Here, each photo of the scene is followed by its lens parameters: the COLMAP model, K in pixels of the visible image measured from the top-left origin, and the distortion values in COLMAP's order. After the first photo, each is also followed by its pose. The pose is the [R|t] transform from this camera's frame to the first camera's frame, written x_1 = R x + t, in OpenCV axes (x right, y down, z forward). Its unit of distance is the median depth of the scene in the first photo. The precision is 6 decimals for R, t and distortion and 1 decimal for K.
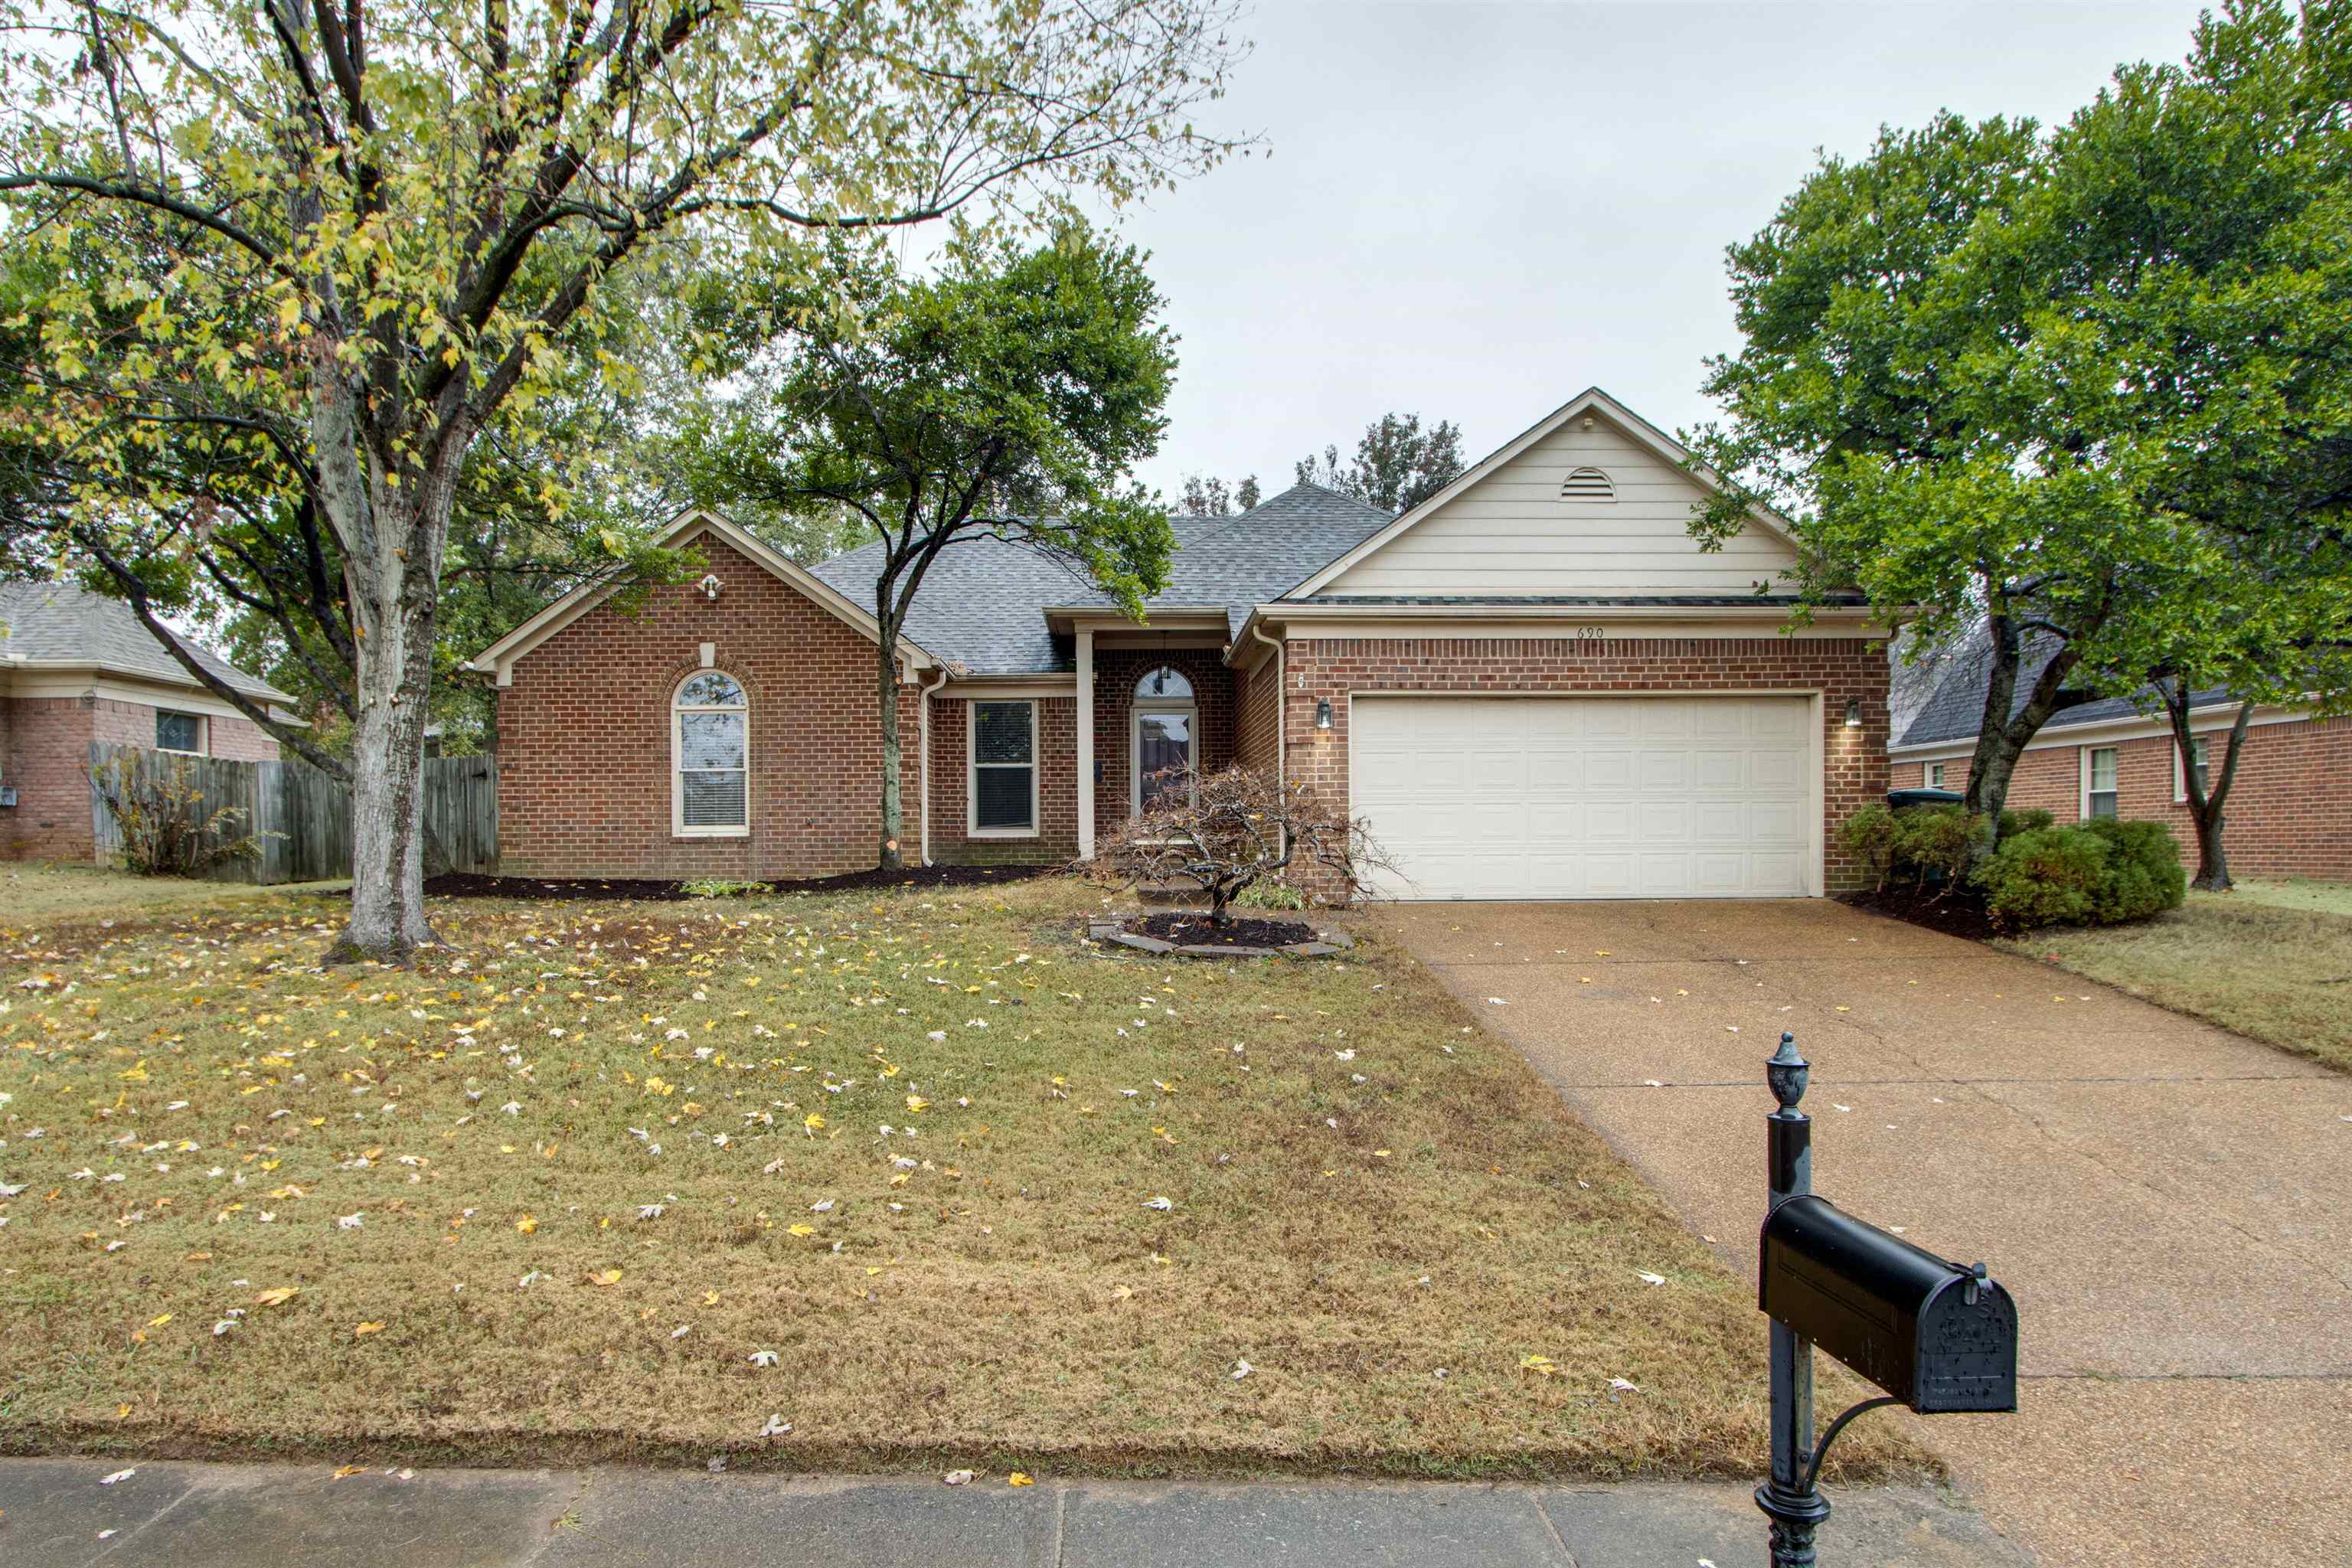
lens RADIAL K [[1129.0, 0, 1147.5], [0, 1129.0, 773.7], [0, 0, 1]] dist [-0.003009, -0.000054]
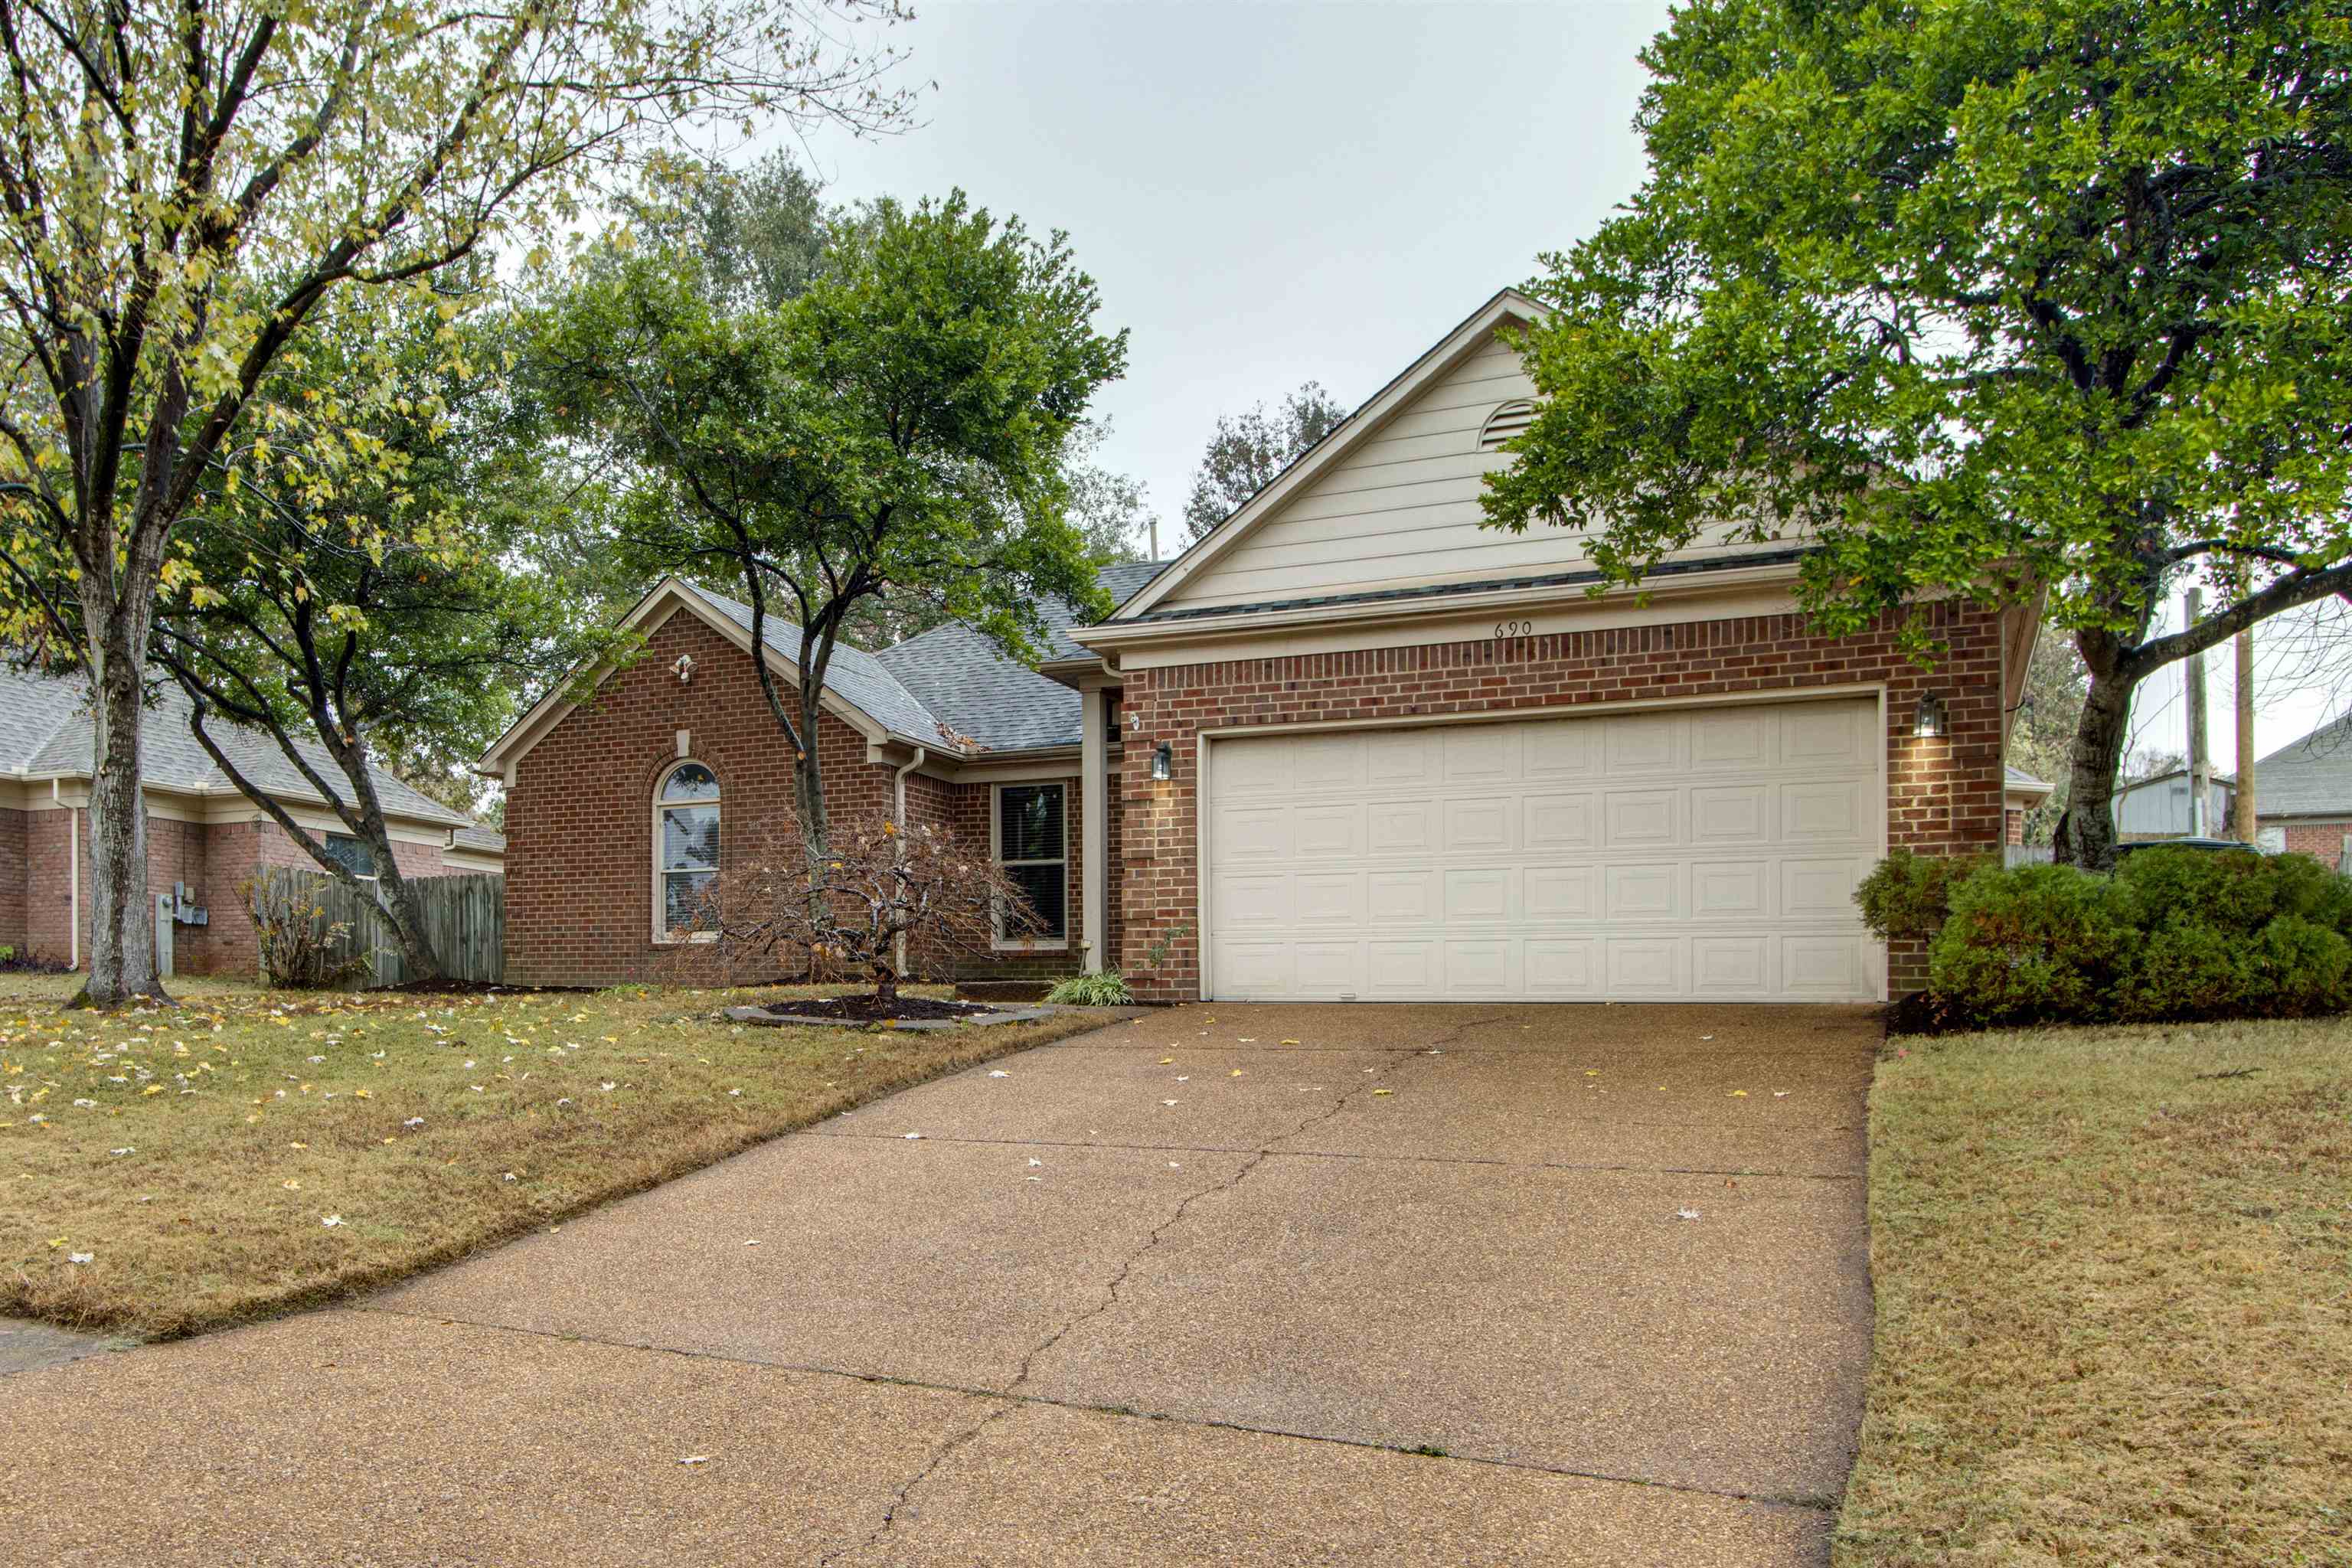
lens RADIAL K [[1573.1, 0, 1176.1], [0, 1573.1, 904.0], [0, 0, 1]] dist [0.009886, 0.001016]
pose [[0.915365, -0.018090, -0.402218, 0.594975], [0.009287, 0.999673, -0.023827, 0.071648], [0.402518, 0.018075, 0.915234, 0.001139]]
